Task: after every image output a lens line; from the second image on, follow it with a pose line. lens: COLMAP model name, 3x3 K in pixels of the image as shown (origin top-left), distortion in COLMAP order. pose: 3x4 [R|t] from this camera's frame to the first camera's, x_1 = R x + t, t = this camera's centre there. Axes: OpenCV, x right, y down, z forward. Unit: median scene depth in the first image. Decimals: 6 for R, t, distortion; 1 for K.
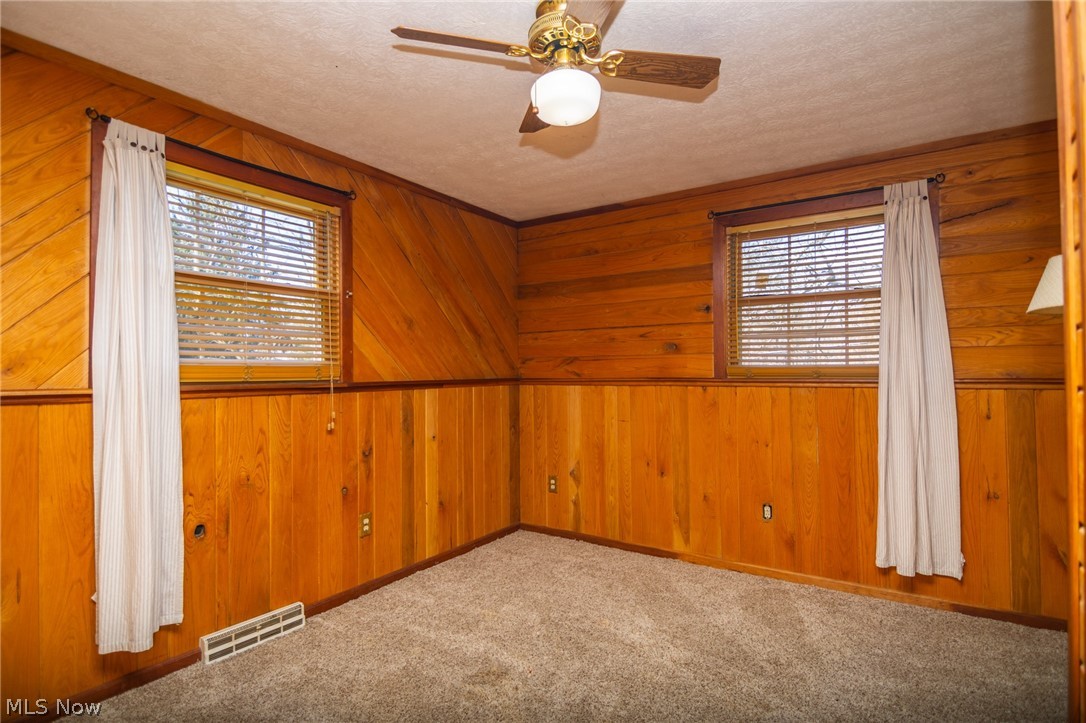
lens RADIAL K [[546.0, 0, 540.5], [0, 546.0, 362.1], [0, 0, 1]] dist [0.001685, -0.006870]
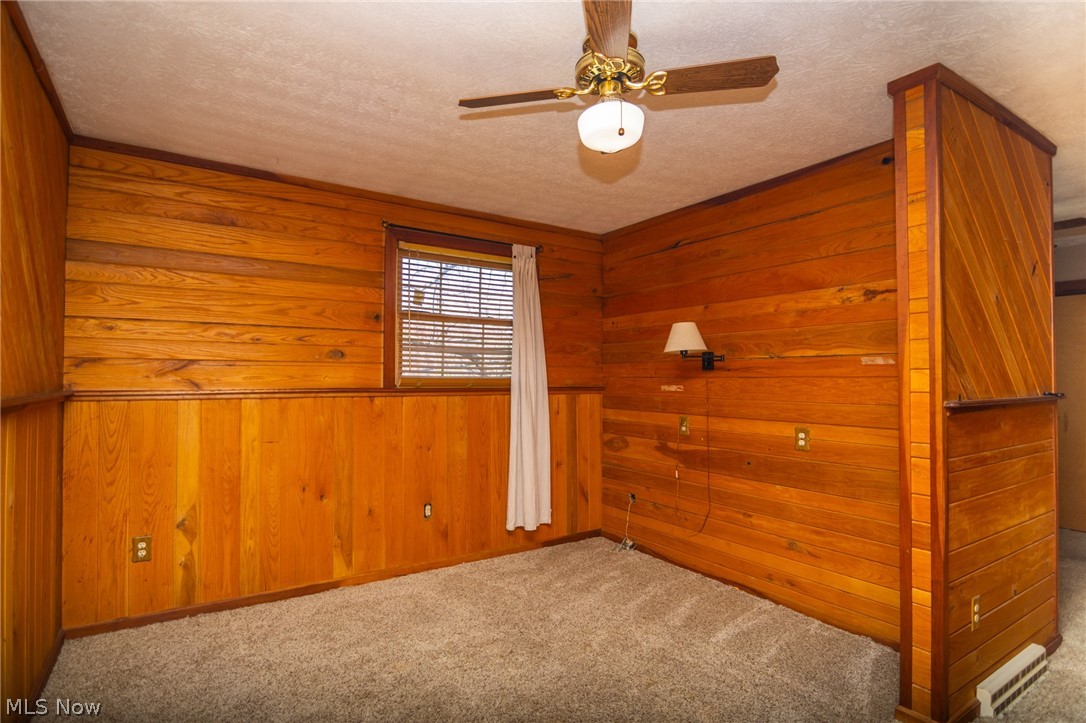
lens RADIAL K [[546.0, 0, 543.7], [0, 546.0, 364.2], [0, 0, 1]] dist [0.001685, -0.006870]
pose [[0.391610, 0.031898, 0.919578, -0.464254], [-0.022693, 0.999430, -0.025004, 0.003554], [-0.919851, -0.011076, 0.392111, 0.331531]]
